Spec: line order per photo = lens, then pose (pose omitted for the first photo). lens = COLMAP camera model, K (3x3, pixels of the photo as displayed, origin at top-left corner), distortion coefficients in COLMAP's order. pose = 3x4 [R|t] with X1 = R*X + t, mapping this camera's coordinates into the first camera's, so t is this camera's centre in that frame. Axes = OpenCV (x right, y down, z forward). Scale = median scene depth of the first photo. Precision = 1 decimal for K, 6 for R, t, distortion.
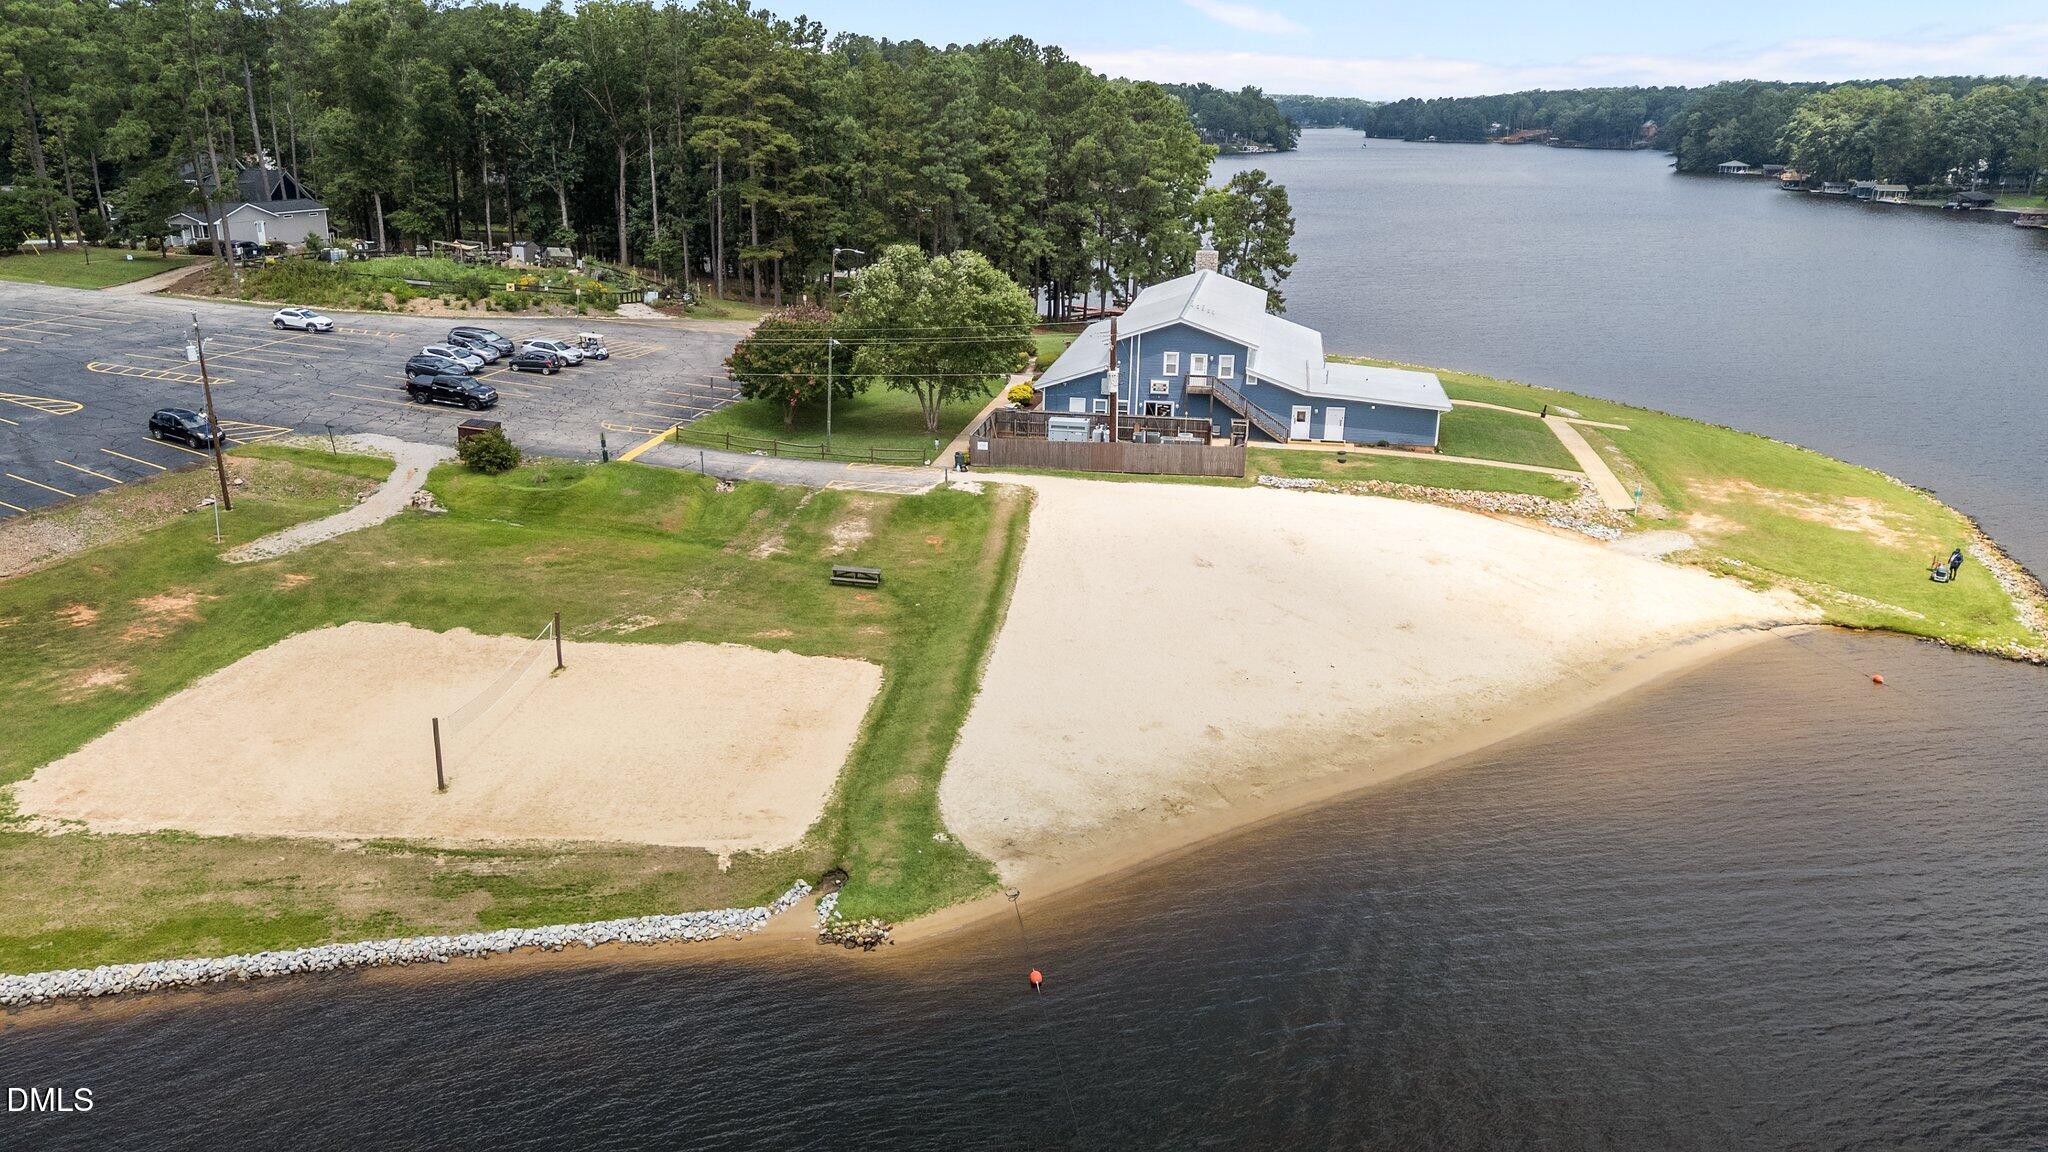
lens RADIAL K [[1456.6, 0, 1024.0], [0, 1456.6, 576.0], [0, 0, 1]] dist [0.092376, -0.065976]
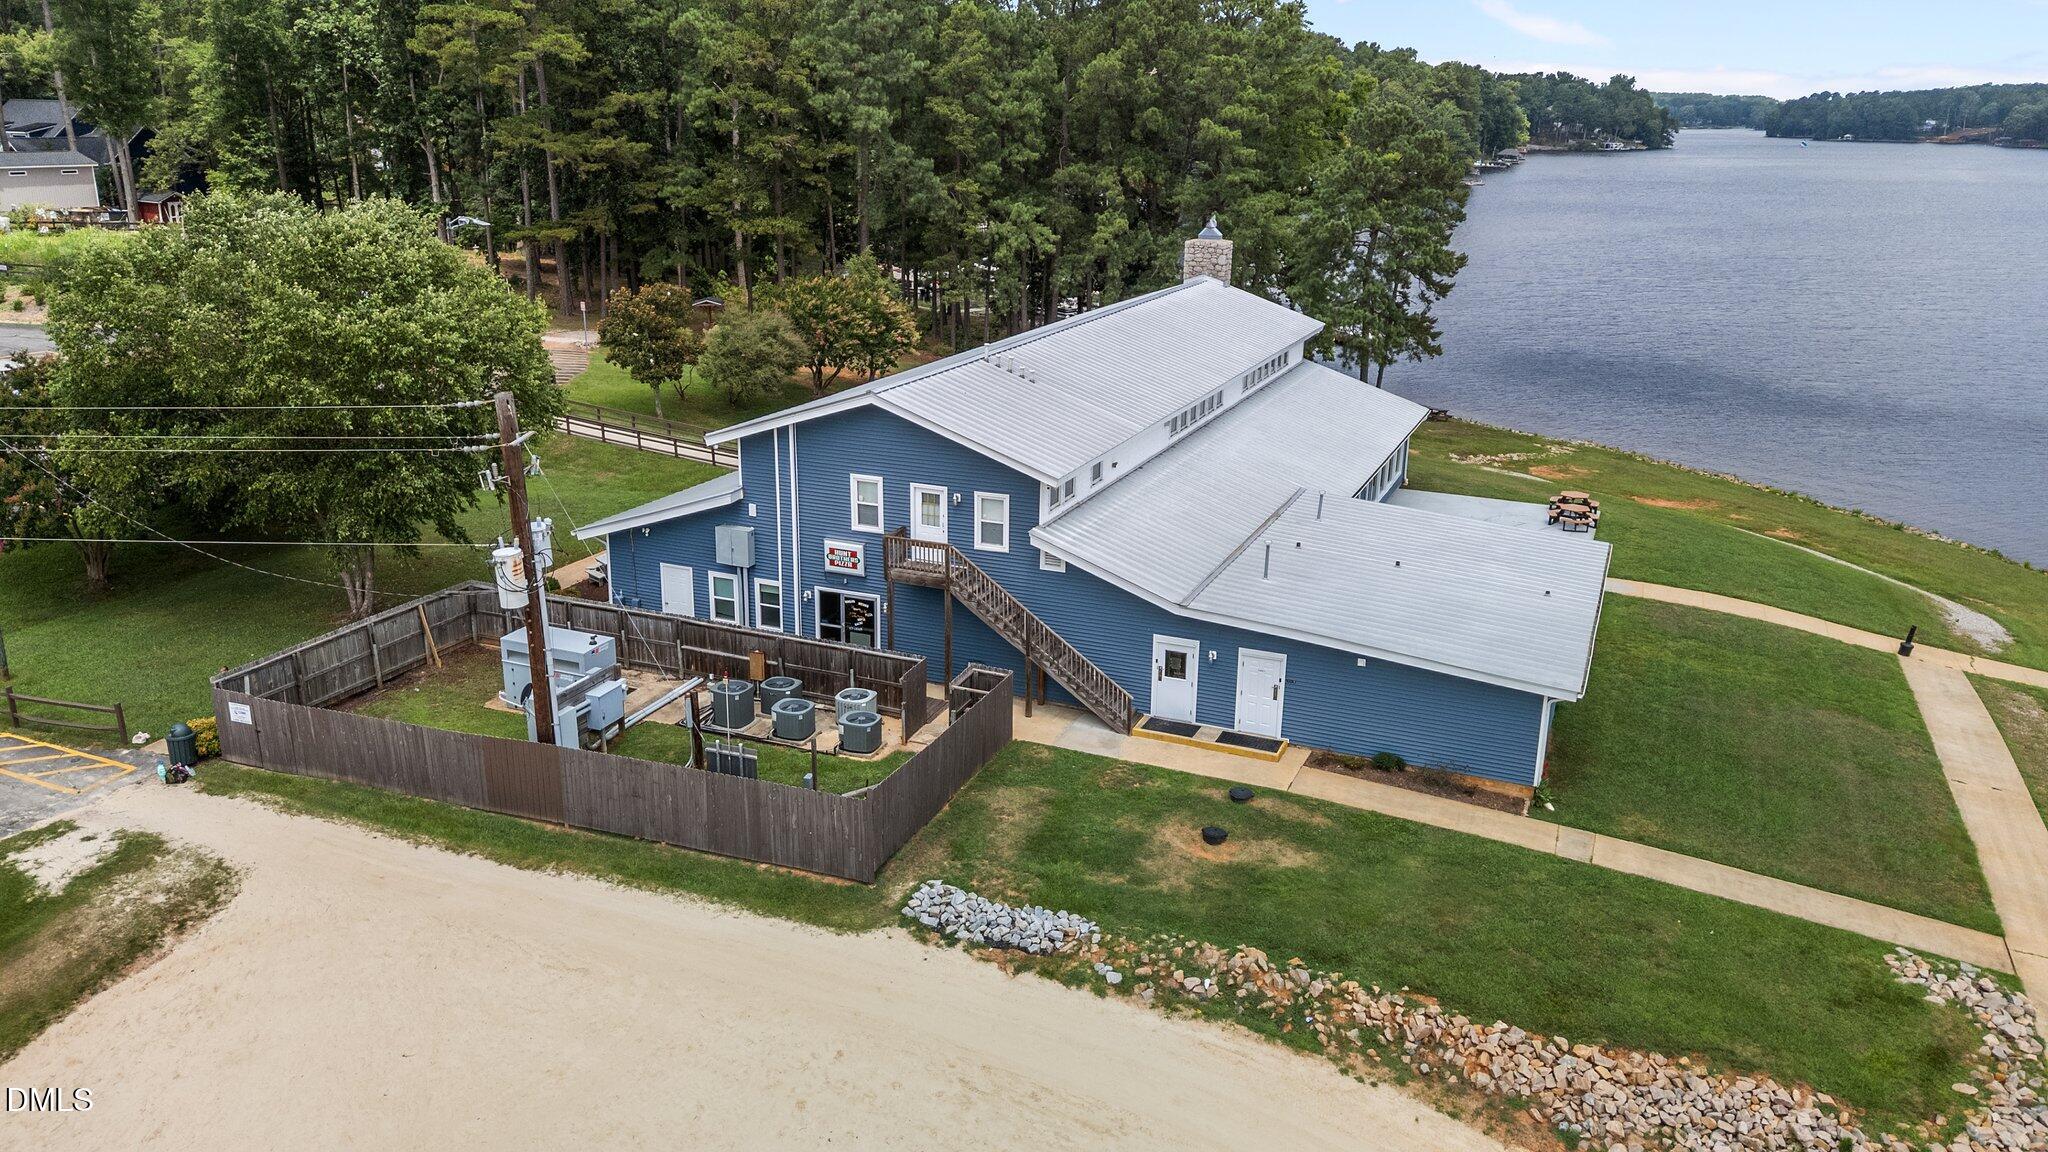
lens RADIAL K [[1456.6, 0, 1024.0], [0, 1456.6, 576.0], [0, 0, 1]] dist [0.092376, -0.065976]
pose [[0.973440, 0.069035, -0.218287, 0.229109], [-0.069893, 0.997547, 0.003798, -0.128793], [0.218014, 0.011559, 0.975877, 0.614256]]
